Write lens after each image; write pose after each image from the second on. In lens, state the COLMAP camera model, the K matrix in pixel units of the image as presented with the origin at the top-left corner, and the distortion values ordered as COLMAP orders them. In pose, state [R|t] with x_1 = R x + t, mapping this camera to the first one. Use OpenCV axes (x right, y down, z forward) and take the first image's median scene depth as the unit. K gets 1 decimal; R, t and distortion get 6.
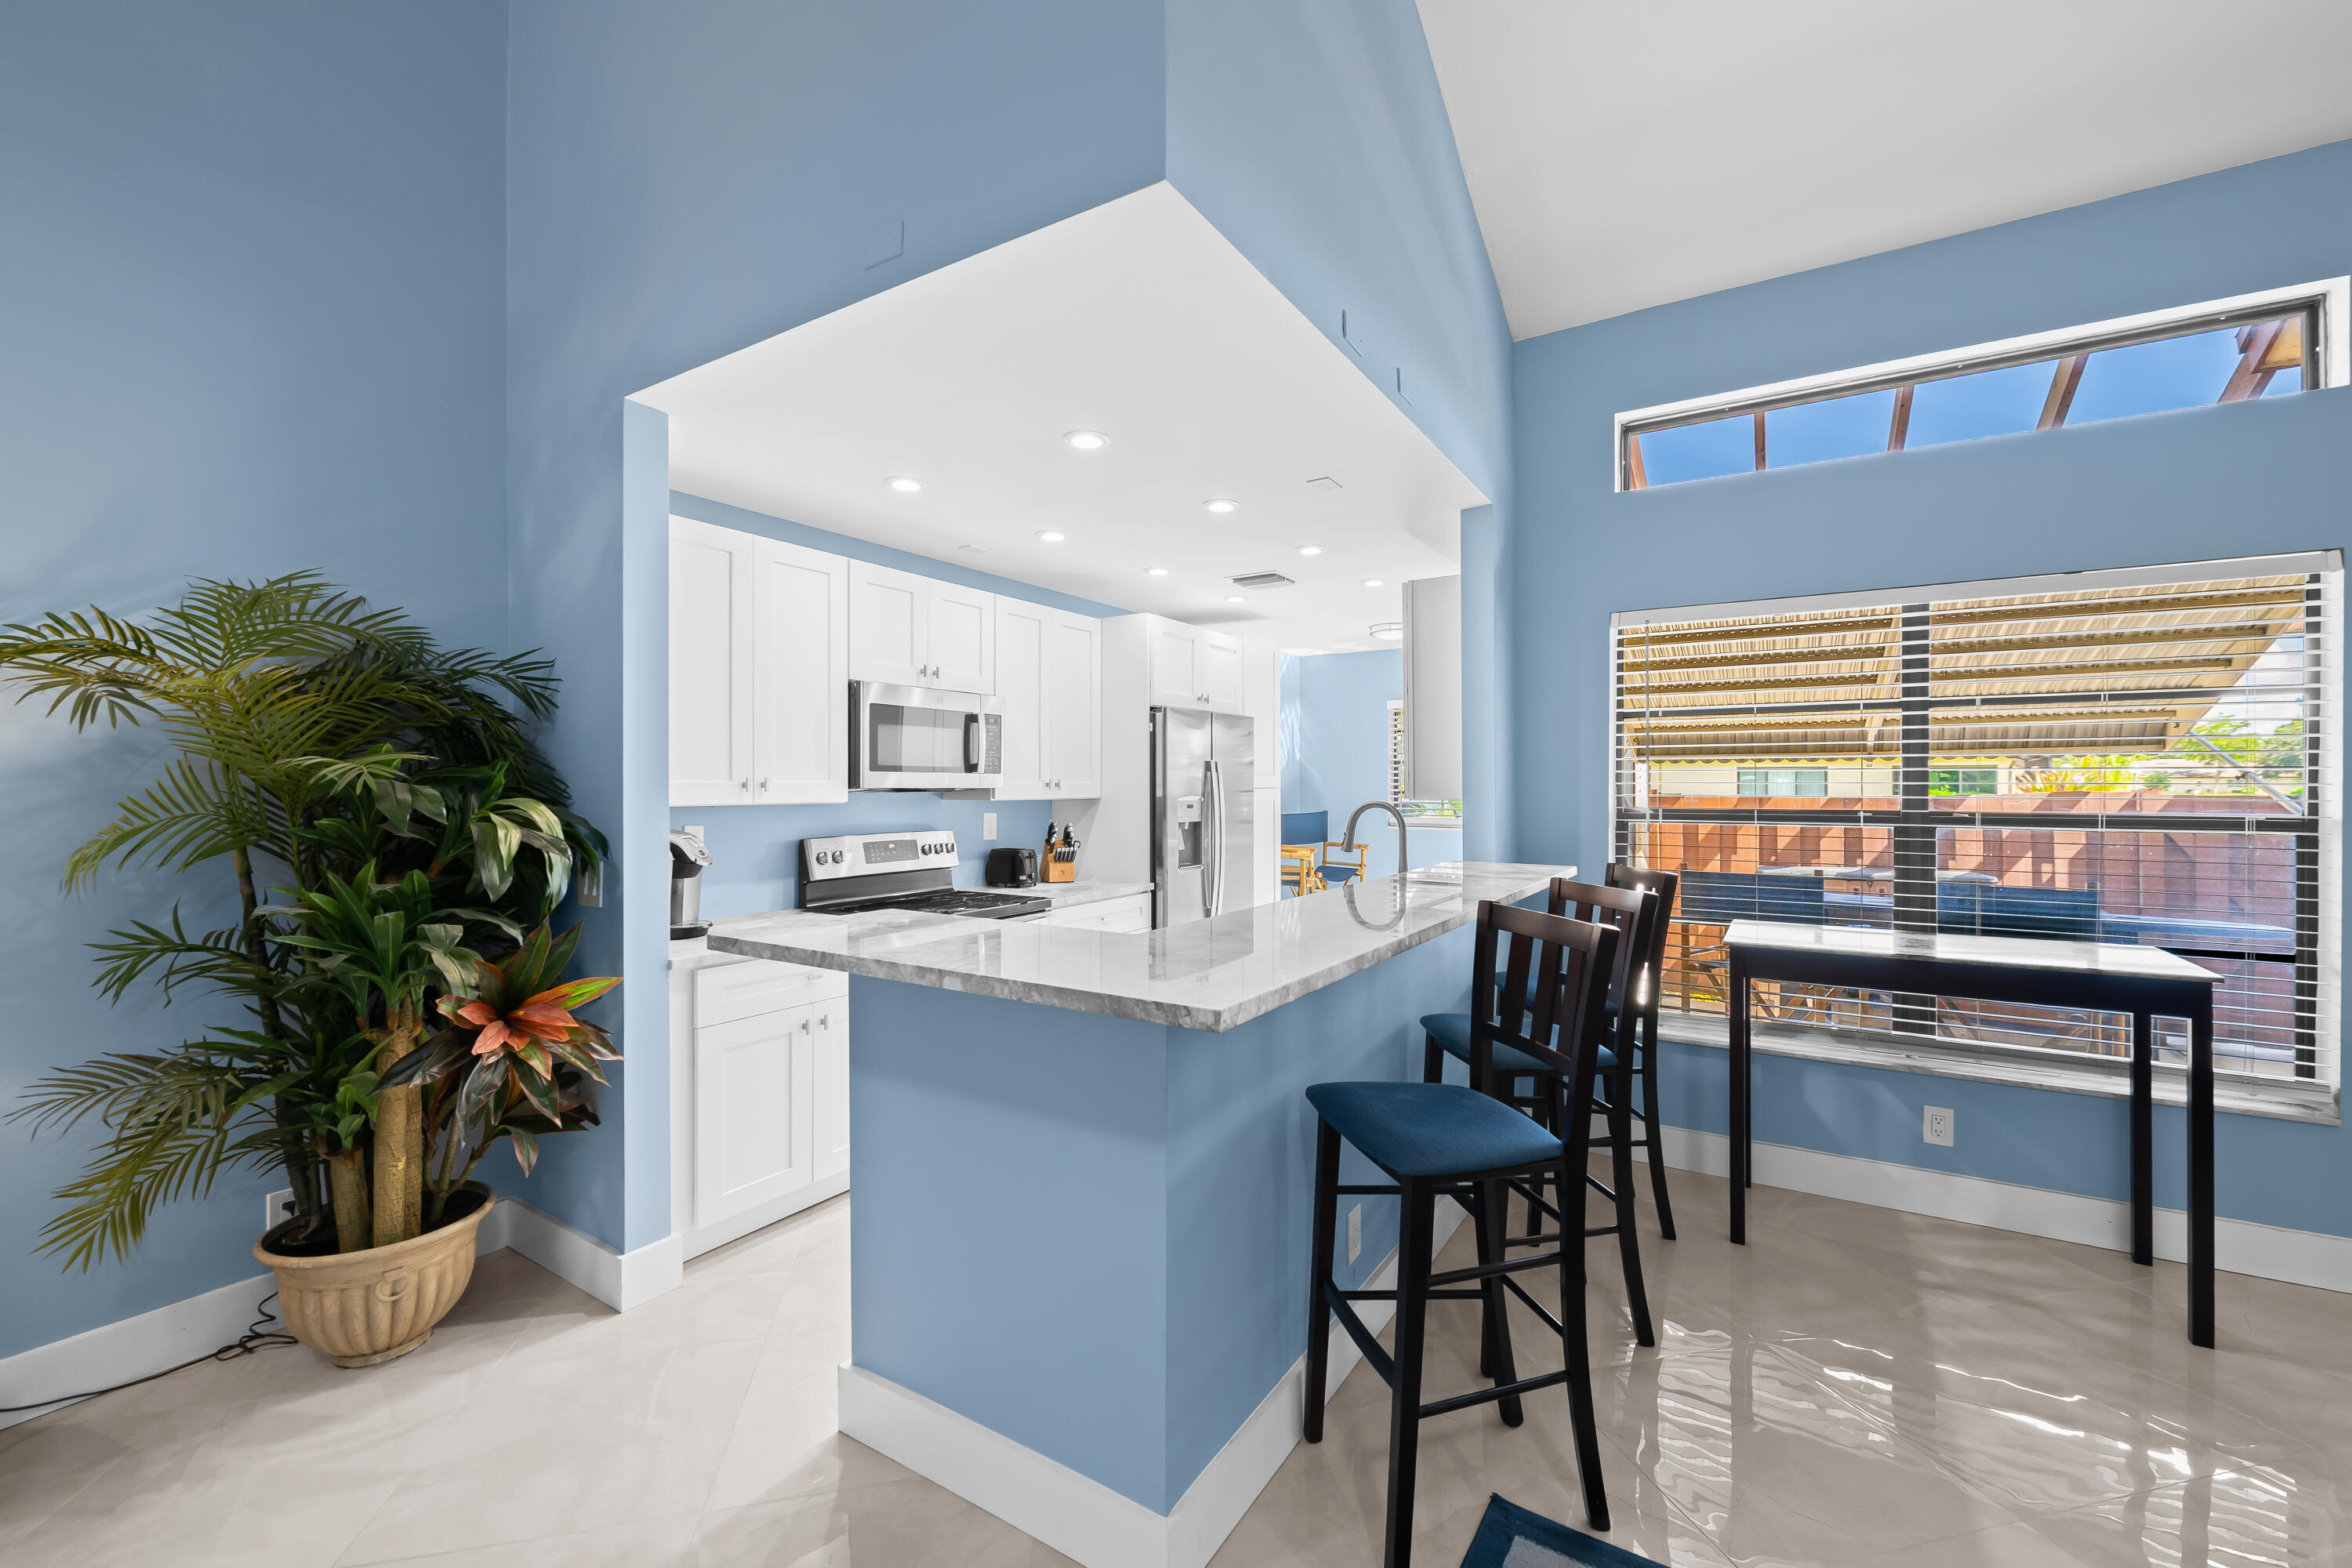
lens RADIAL K [[947.1, 0, 1170.9], [0, 947.1, 786.7], [0, 0, 1]] dist [-0.004223, -0.000246]
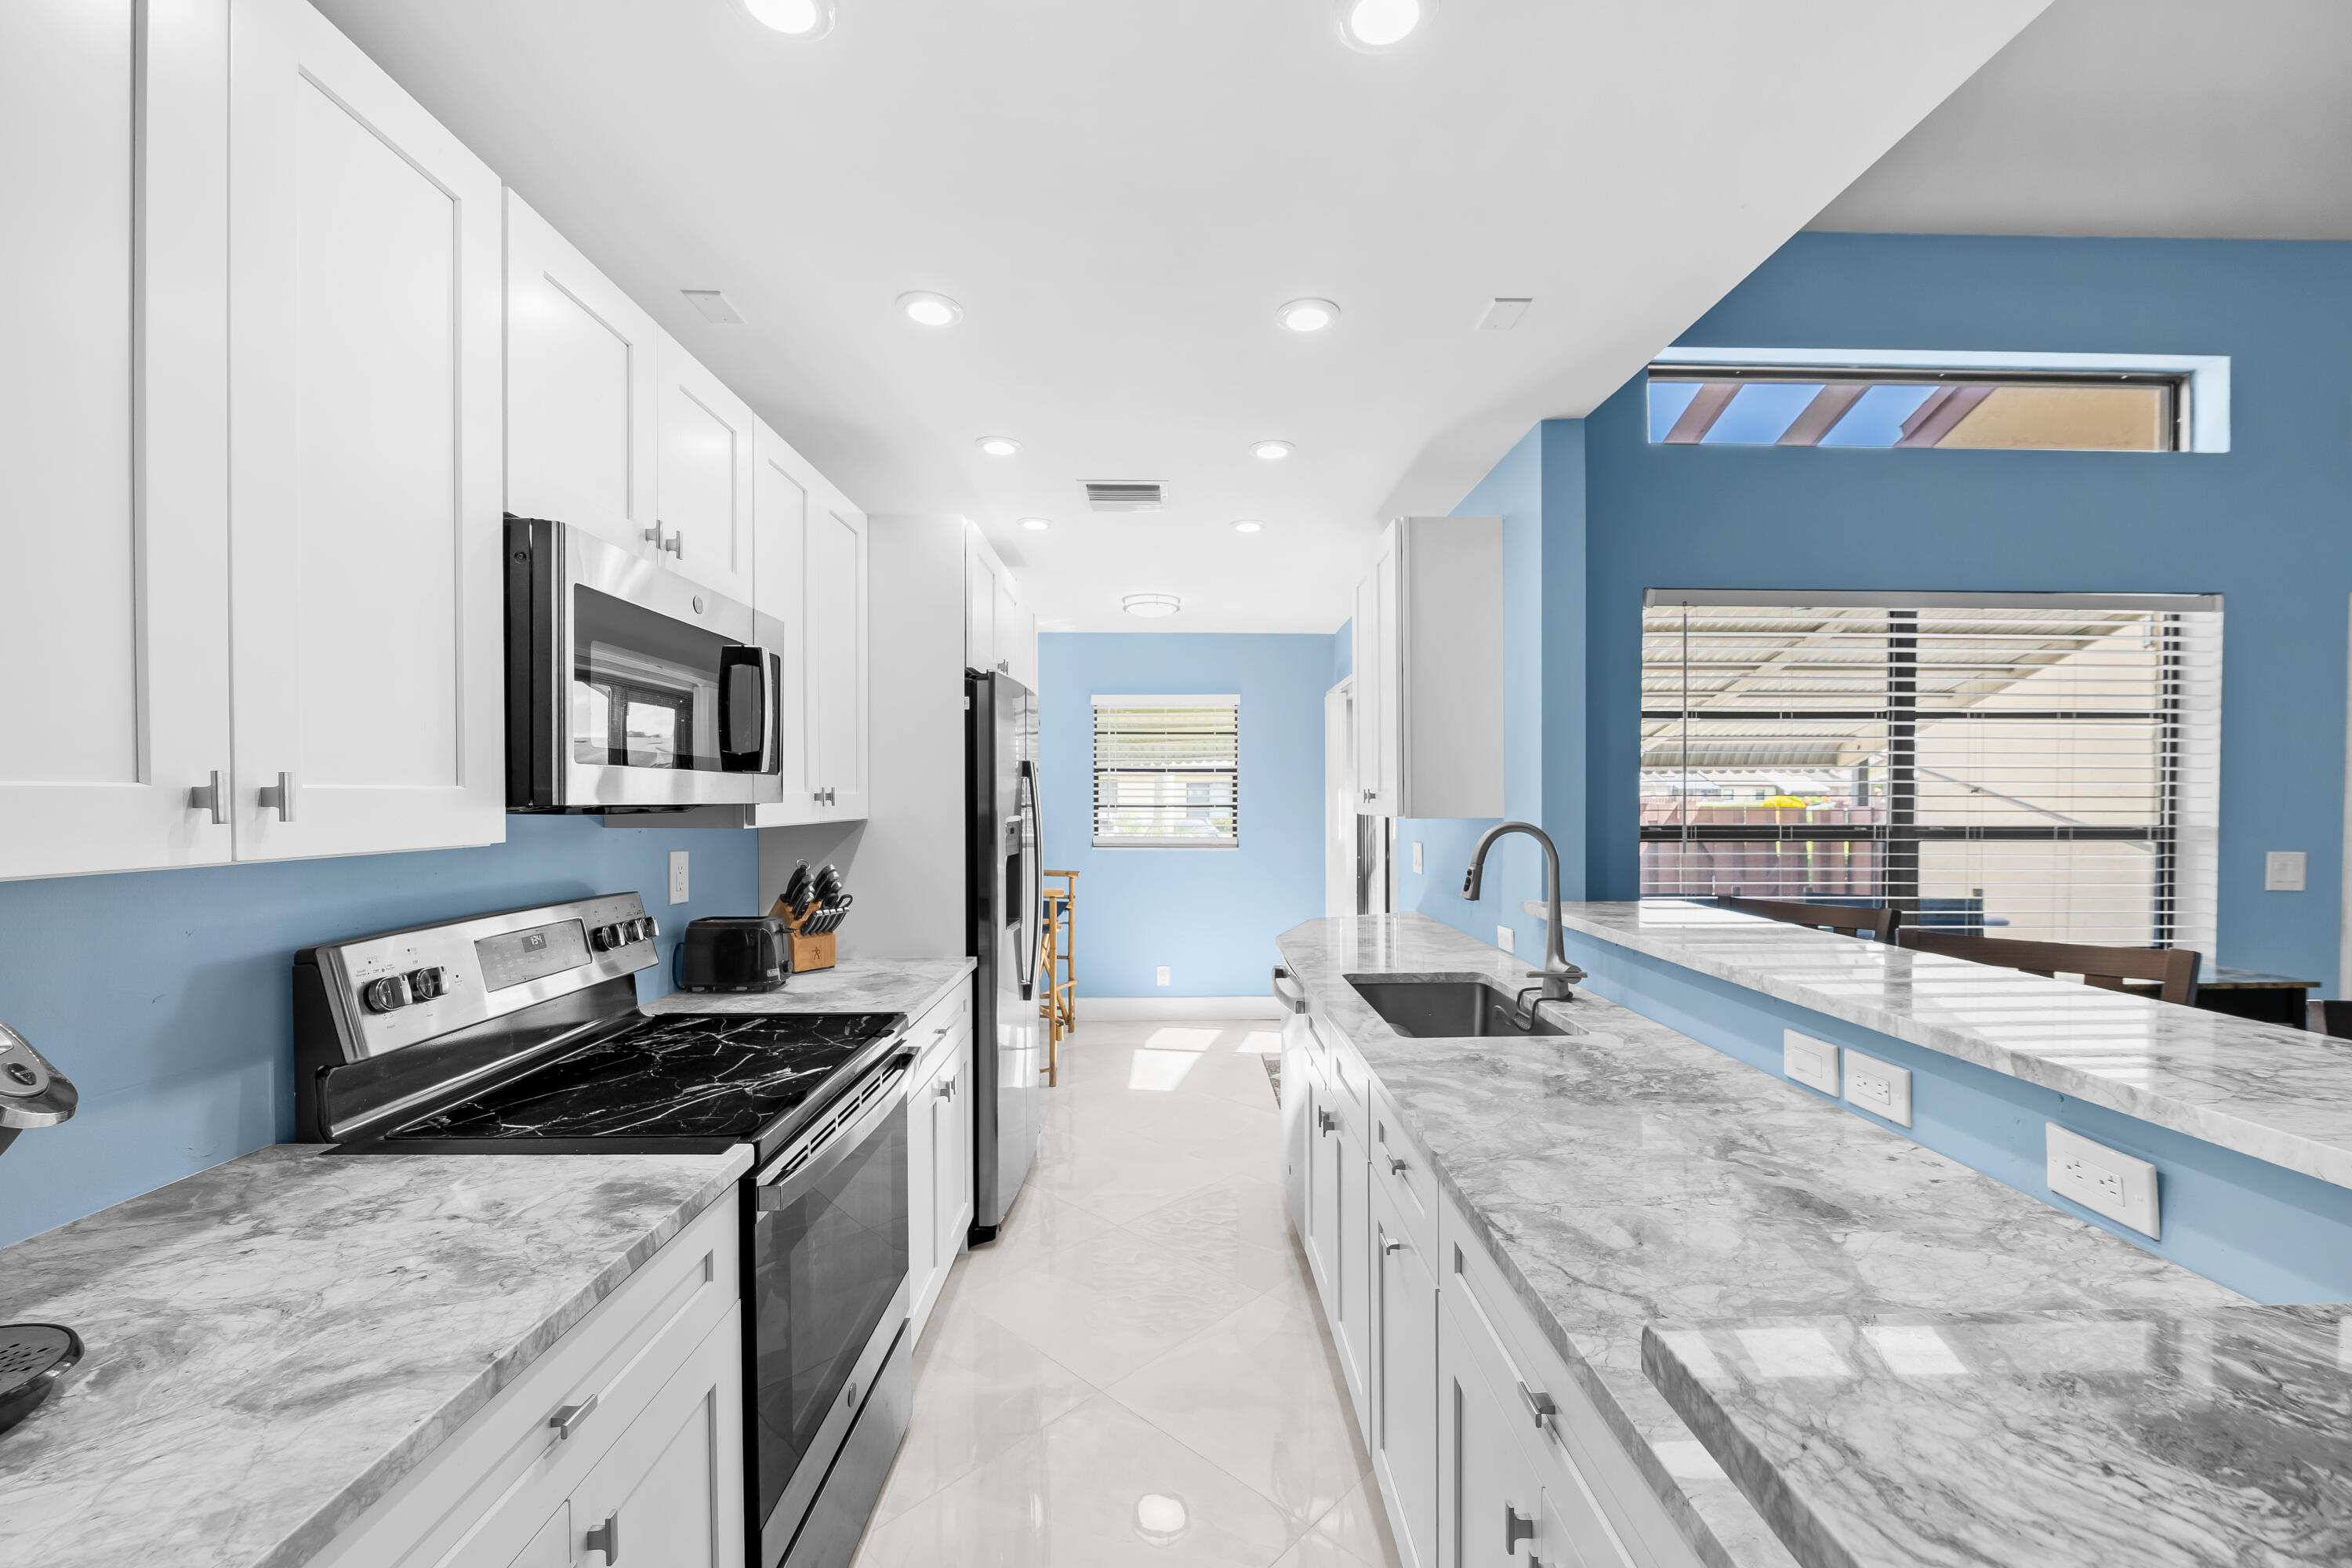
lens RADIAL K [[947.1, 0, 1172.5], [0, 947.1, 787.0], [0, 0, 1]] dist [-0.004223, -0.000246]
pose [[0.833510, 0.007696, 0.552451, -0.320807], [0.000696, 0.999888, -0.014979, 0.000769], [-0.552504, 0.012870, 0.833411, 0.532071]]
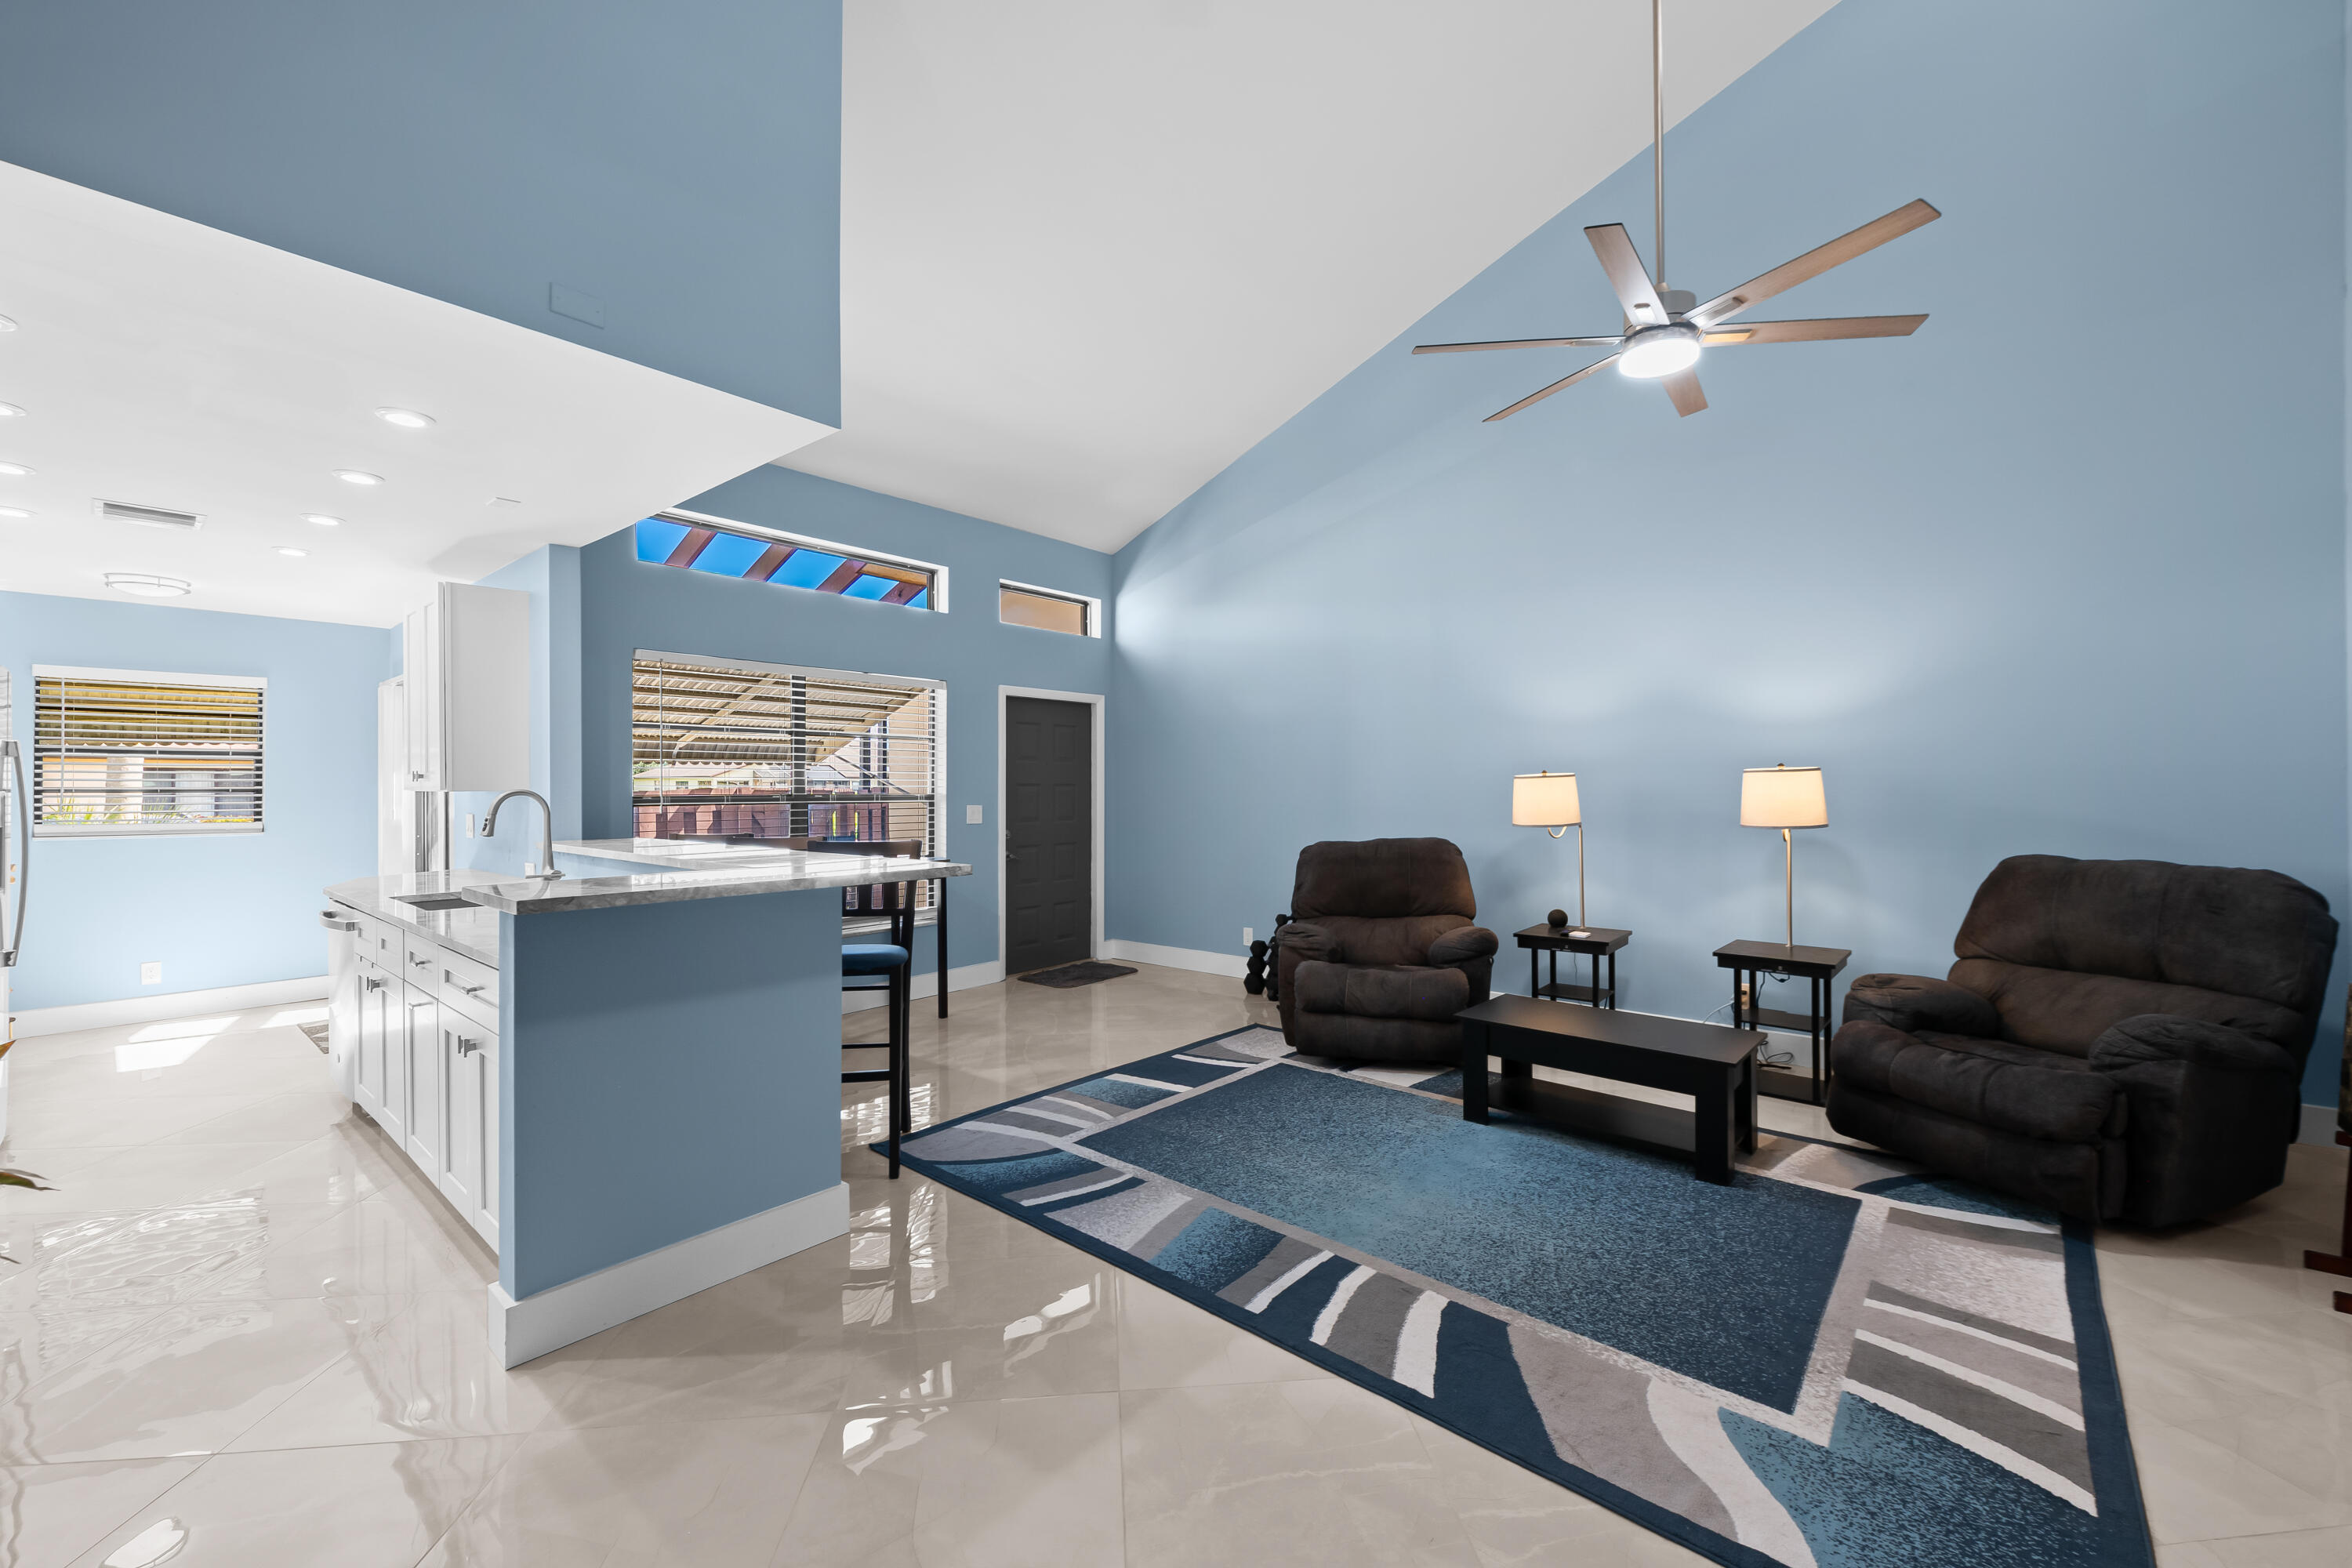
lens RADIAL K [[947.1, 0, 1213.4], [0, 947.1, 791.4], [0, 0, 1]] dist [-0.004223, -0.000246]
pose [[0.105752, -0.002911, 0.994388, -0.750756], [0.007260, 0.999971, 0.002155, 0.019456], [-0.994366, 0.006991, 0.105770, 0.051956]]
